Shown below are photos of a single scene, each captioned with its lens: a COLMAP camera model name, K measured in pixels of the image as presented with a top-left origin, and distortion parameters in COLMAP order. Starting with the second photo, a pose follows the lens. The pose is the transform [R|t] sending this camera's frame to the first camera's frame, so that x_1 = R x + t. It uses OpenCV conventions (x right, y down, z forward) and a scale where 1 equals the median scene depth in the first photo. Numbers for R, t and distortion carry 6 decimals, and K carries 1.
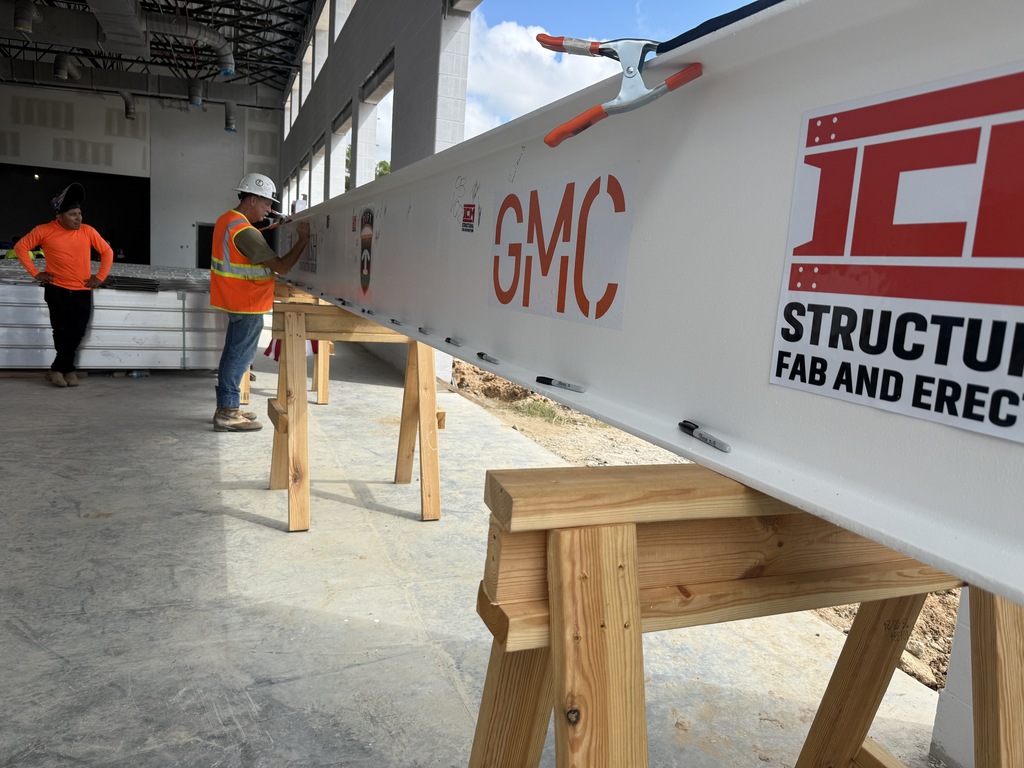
lens RADIAL K [[735.8, 0, 512.0], [0, 735.8, 384.0], [0, 0, 1]] dist [0.008798, -0.039160]
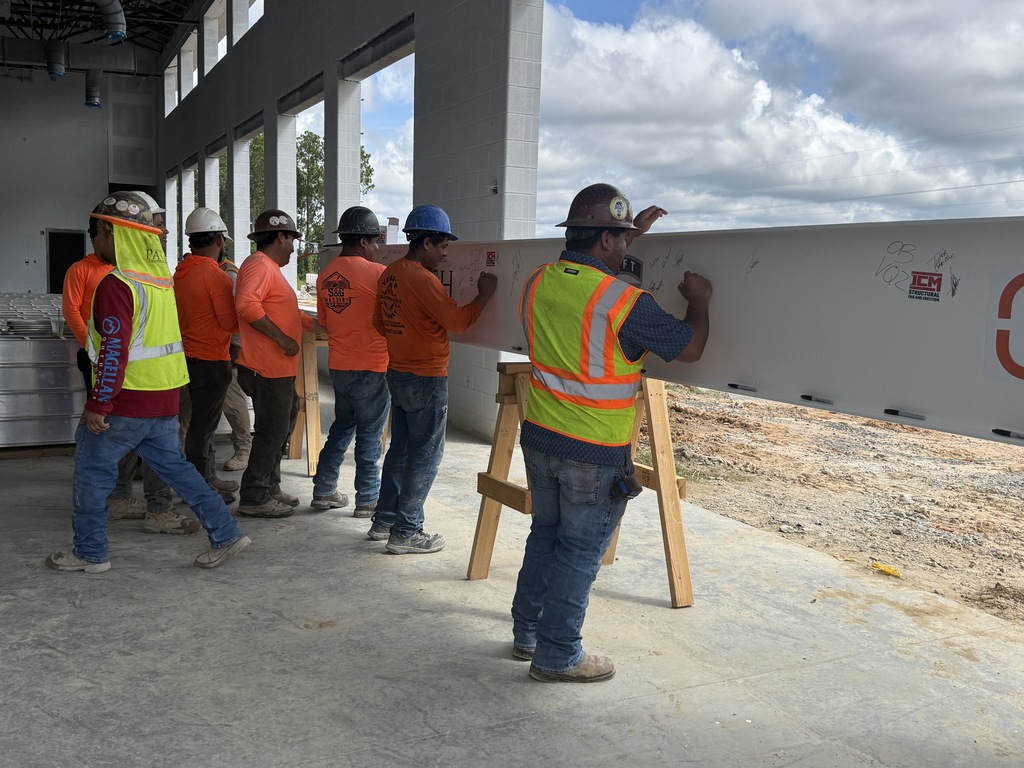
lens RADIAL K [[973.4, 0, 512.0], [0, 973.4, 384.0], [0, 0, 1]] dist [0.108152, -0.242778]
pose [[0.995959, -0.044167, 0.078192, -0.120255], [0.047185, 0.998194, -0.037185, -0.012587], [-0.076409, 0.040725, 0.996245, -0.041650]]
